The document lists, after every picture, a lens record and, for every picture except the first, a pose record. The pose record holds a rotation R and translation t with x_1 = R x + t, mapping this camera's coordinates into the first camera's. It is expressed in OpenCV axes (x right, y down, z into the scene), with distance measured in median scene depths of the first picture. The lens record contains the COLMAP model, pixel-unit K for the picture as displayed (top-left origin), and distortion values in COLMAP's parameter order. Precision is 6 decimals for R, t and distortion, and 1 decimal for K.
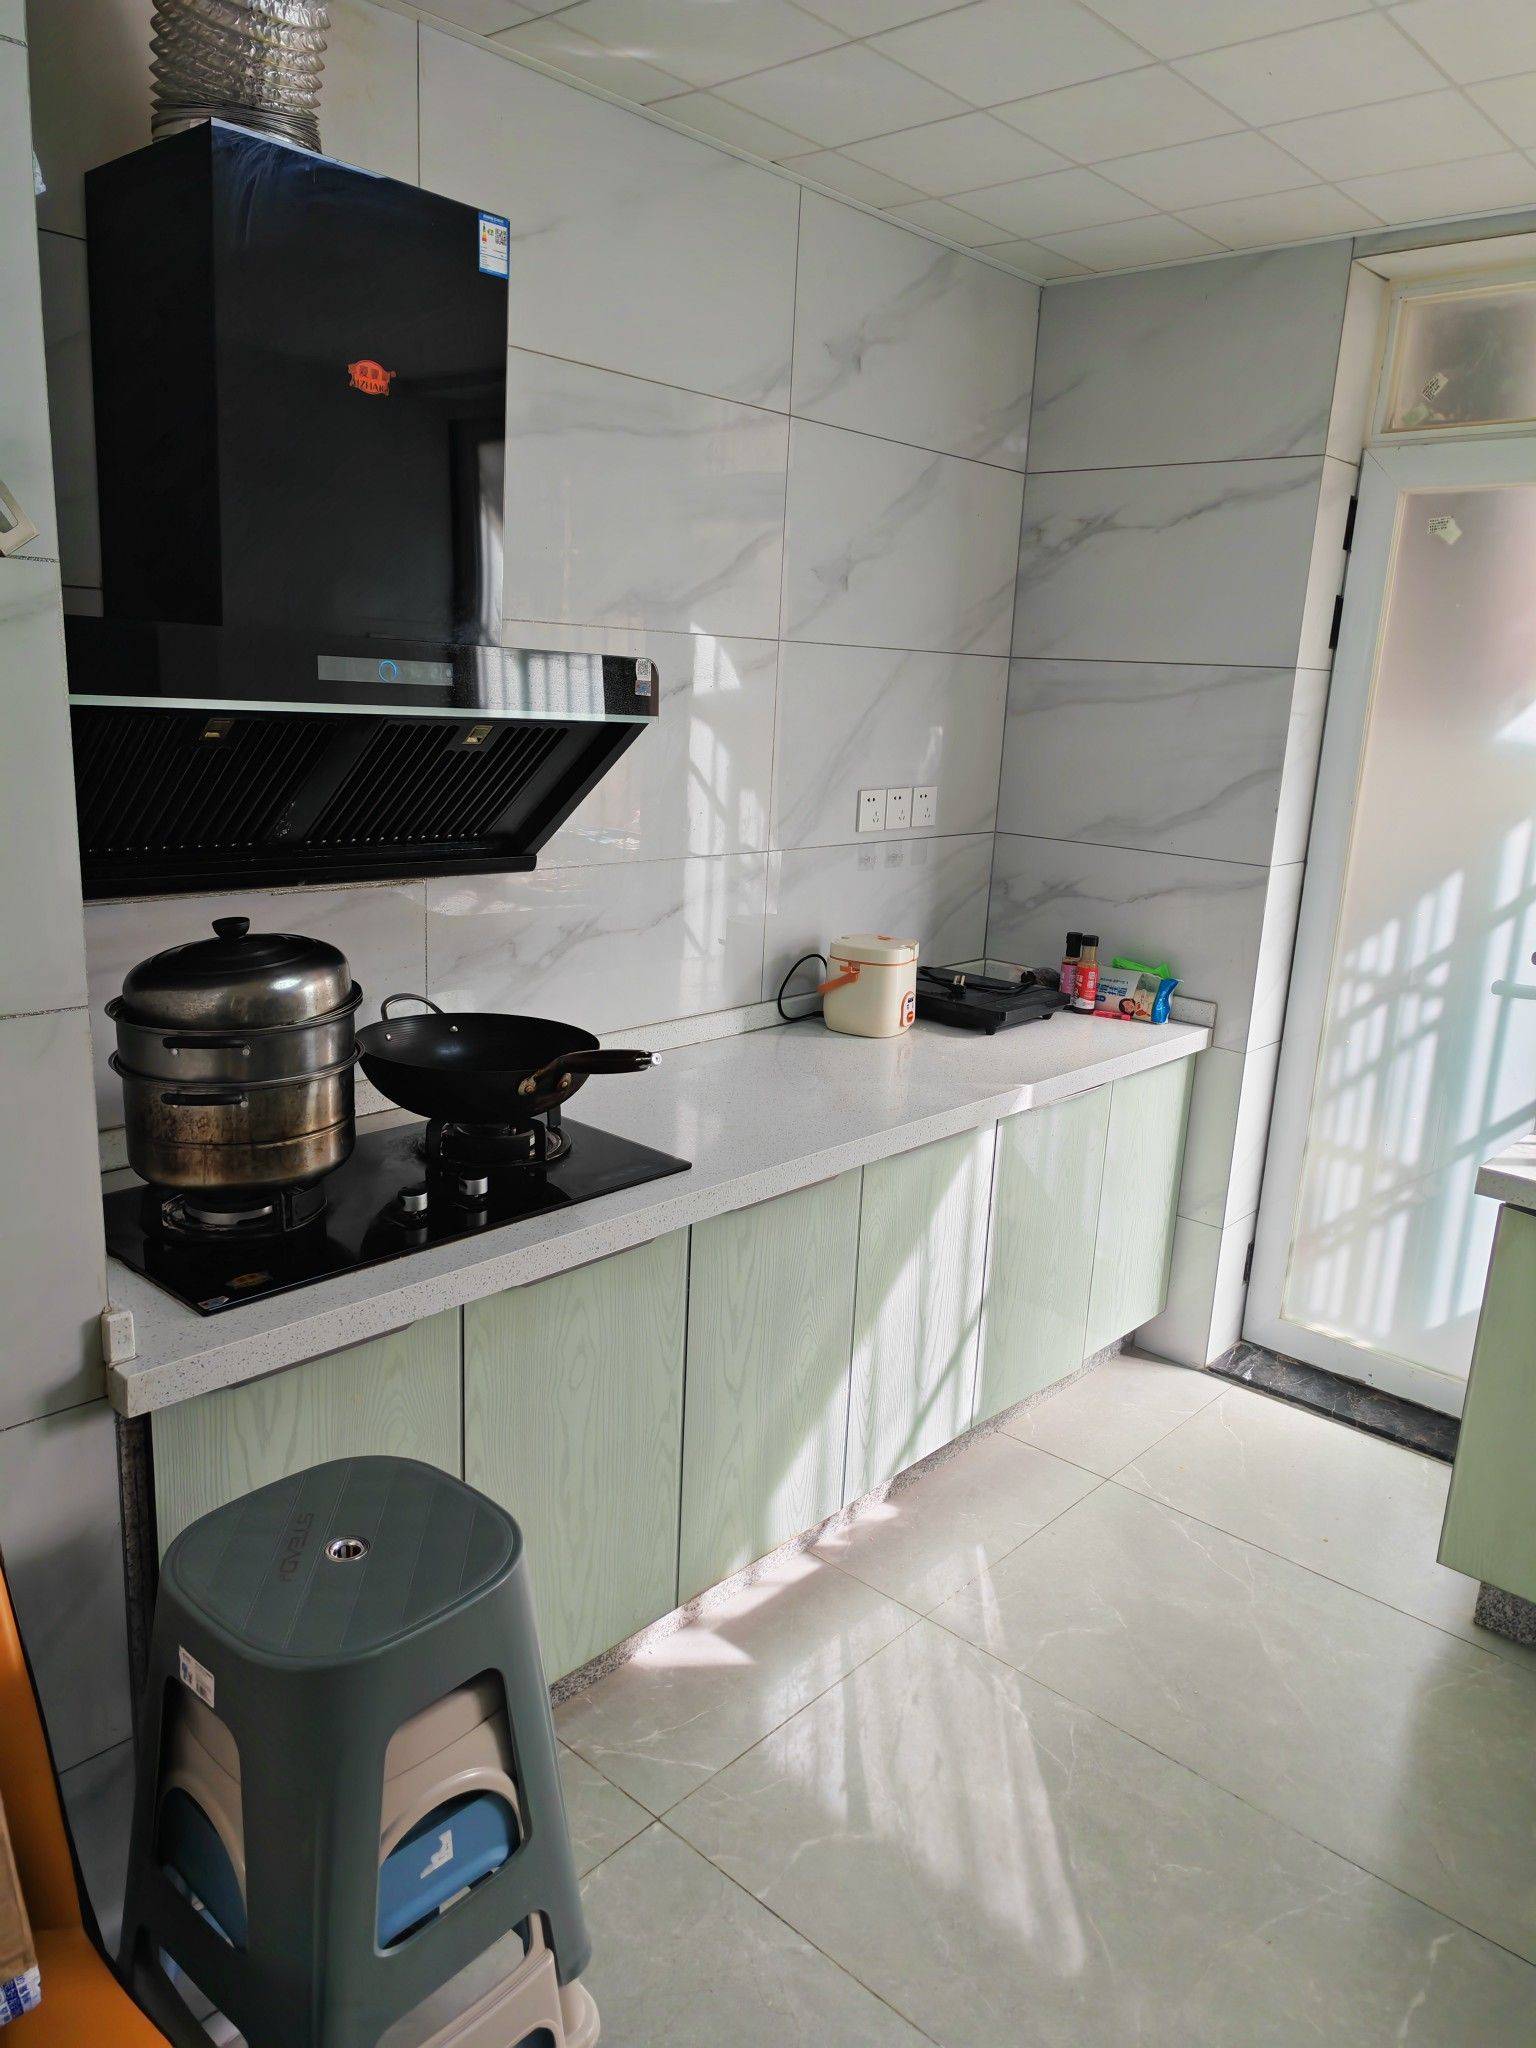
lens RADIAL K [[1429.2, 0, 771.6], [0, 1429.2, 1023.9], [0, 0, 1]] dist [0.019783, -0.016631]
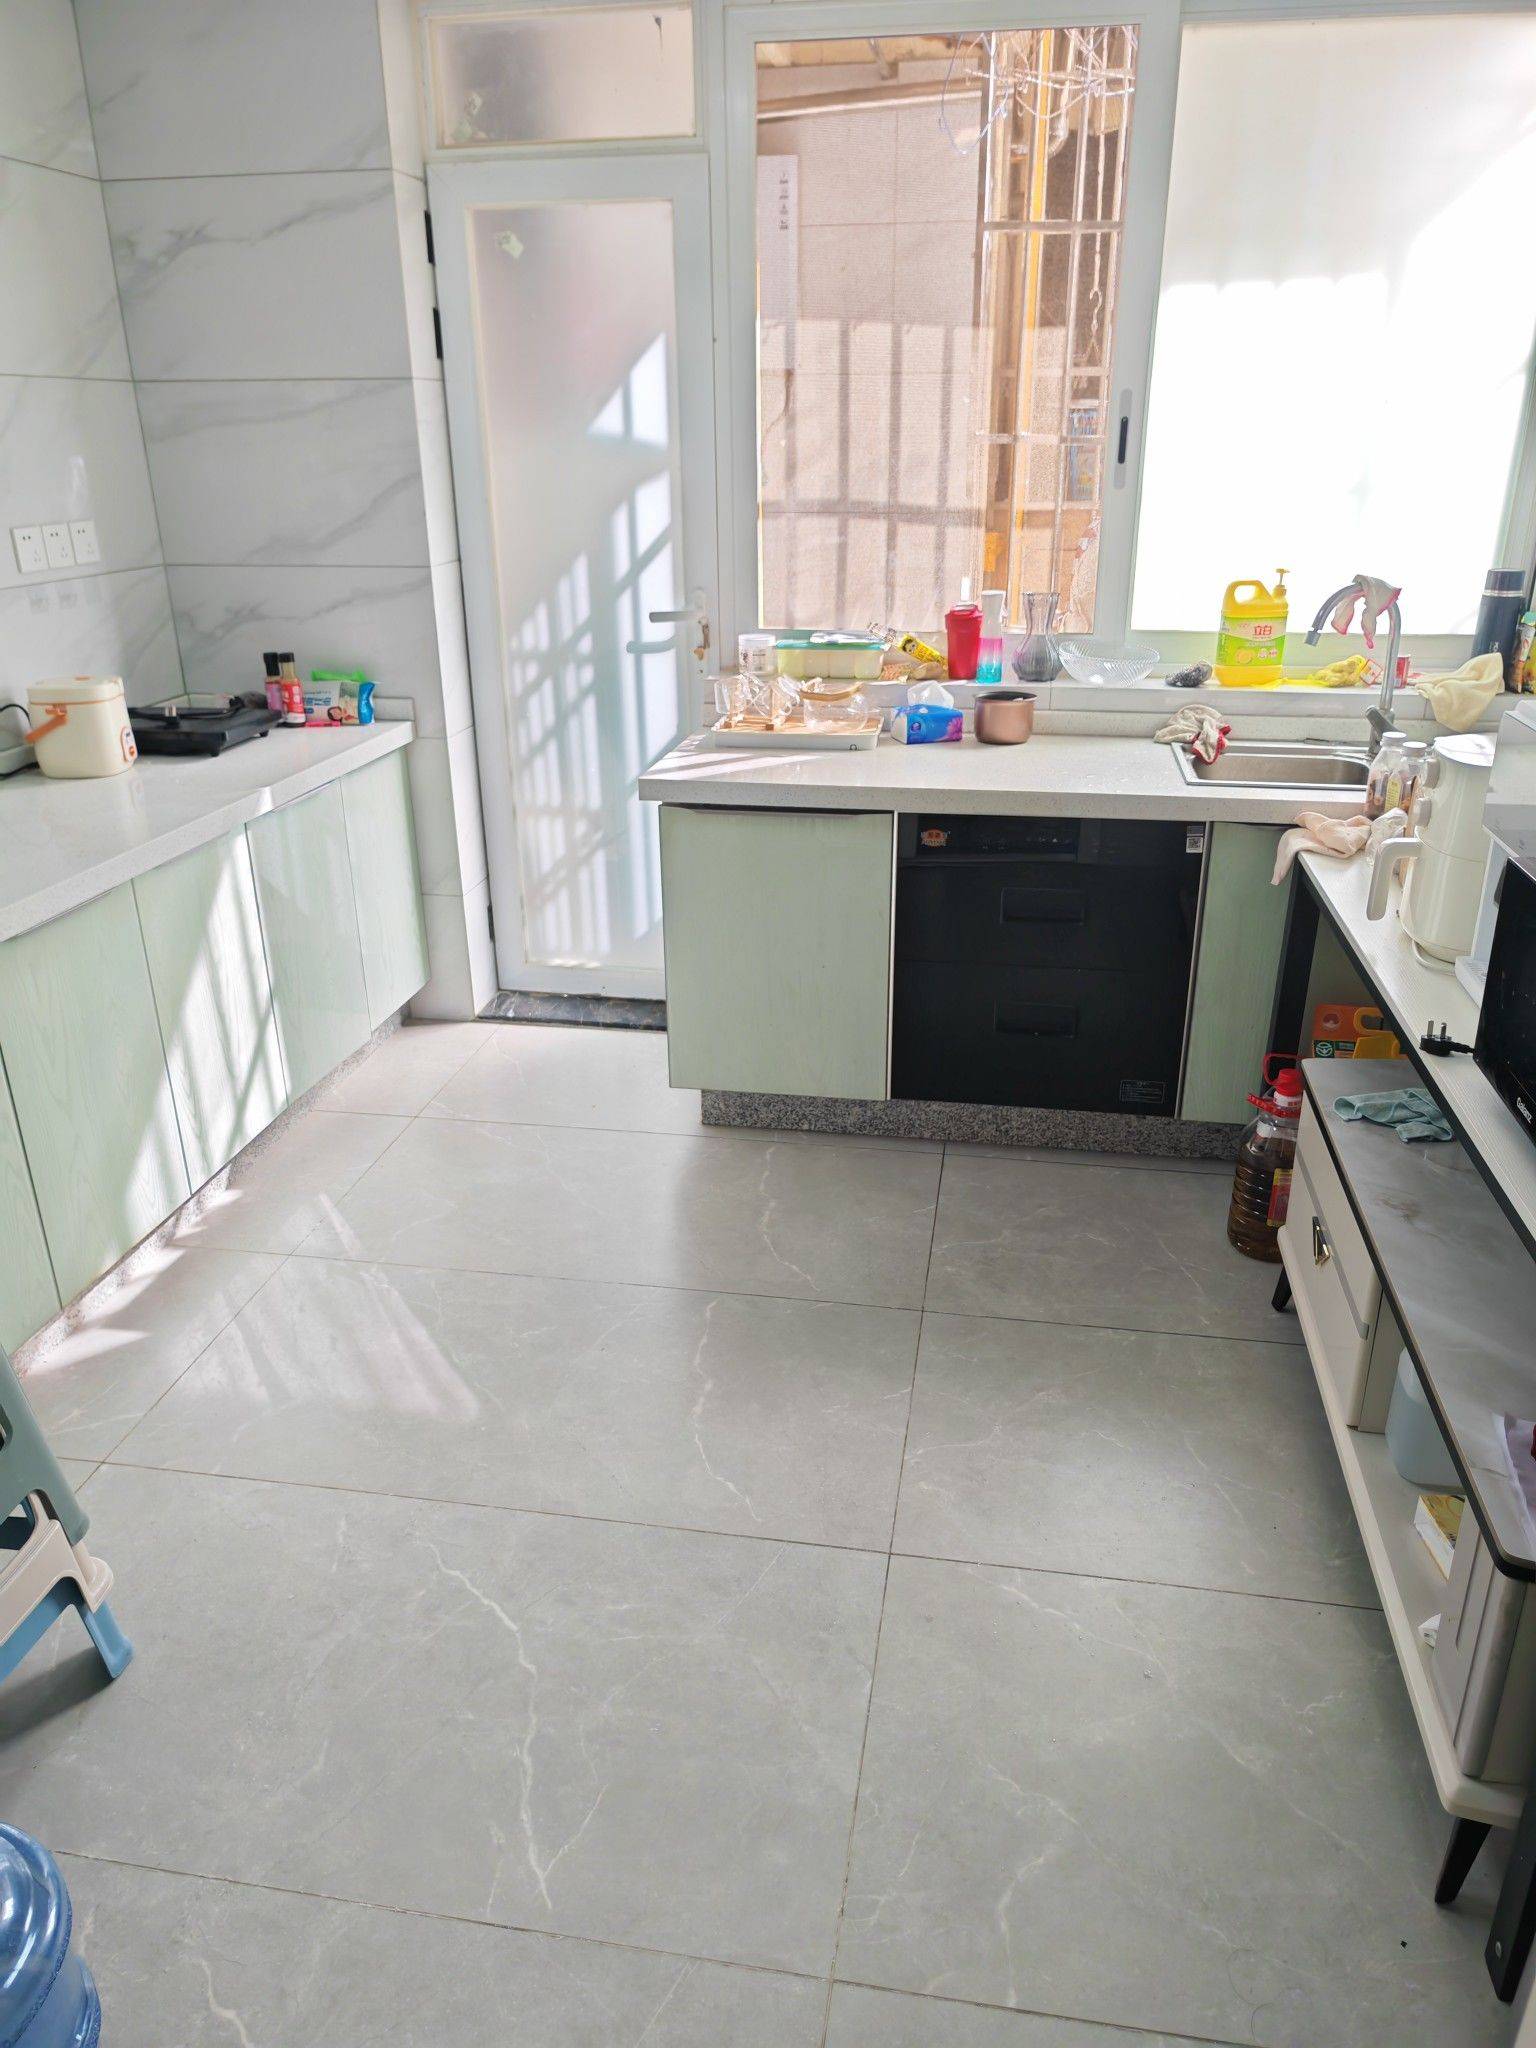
lens RADIAL K [[1429.2, 0, 765.0], [0, 1429.2, 1020.7], [0, 0, 1]] dist [0.019783, -0.016631]
pose [[0.844924, -0.256479, 0.469385, -0.050969], [0.176733, 0.962119, 0.207585, 0.047227], [-0.504845, -0.092438, 0.858246, -0.133545]]
